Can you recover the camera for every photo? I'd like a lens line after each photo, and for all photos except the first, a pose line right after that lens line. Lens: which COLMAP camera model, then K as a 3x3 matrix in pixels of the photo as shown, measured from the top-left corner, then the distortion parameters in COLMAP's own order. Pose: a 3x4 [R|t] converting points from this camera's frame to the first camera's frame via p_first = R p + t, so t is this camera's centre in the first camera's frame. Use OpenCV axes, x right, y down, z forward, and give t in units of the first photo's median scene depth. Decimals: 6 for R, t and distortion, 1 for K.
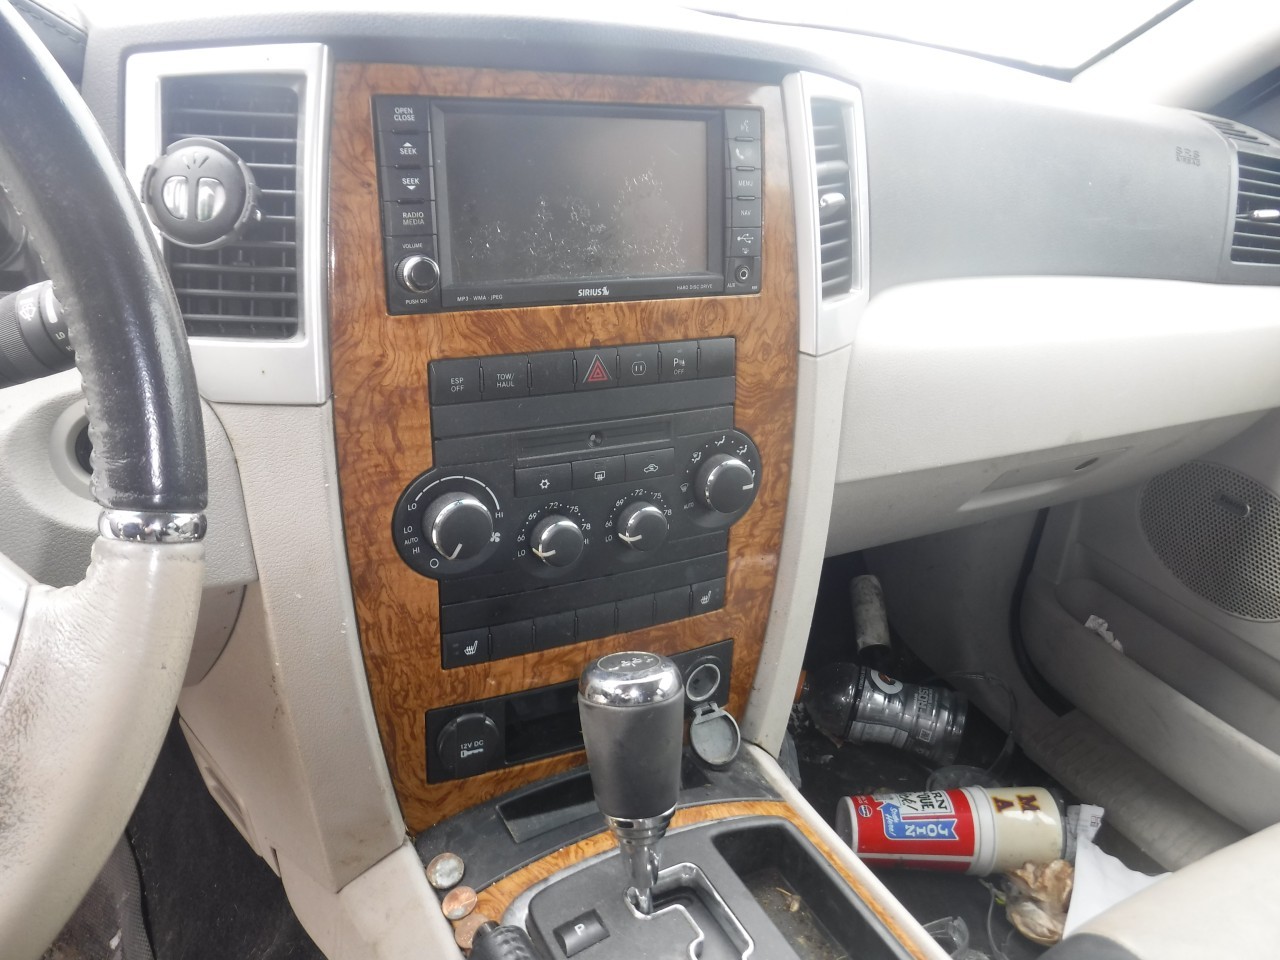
lens RADIAL K [[1070.5, 0, 640.0], [0, 1070.5, 480.0], [0, 0, 1]] dist [-0.082536, 0.009389]
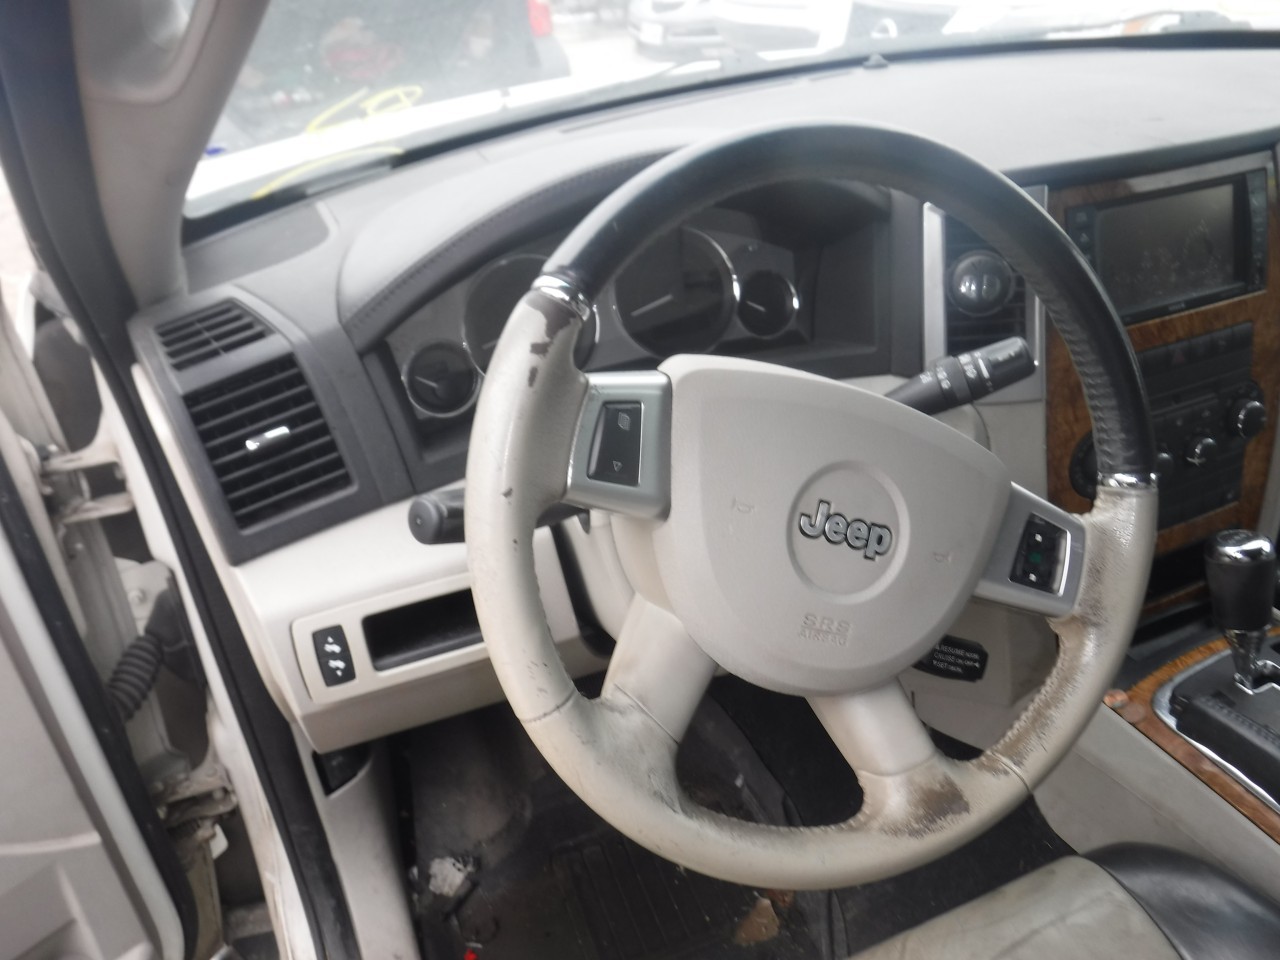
lens RADIAL K [[1070.5, 0, 640.0], [0, 1070.5, 480.0], [0, 0, 1]] dist [-0.082536, 0.009389]
pose [[0.981976, -0.094426, -0.163726, -0.574051], [0.106265, 0.992204, 0.065109, -0.104794], [0.156302, -0.081334, 0.984355, -0.634467]]
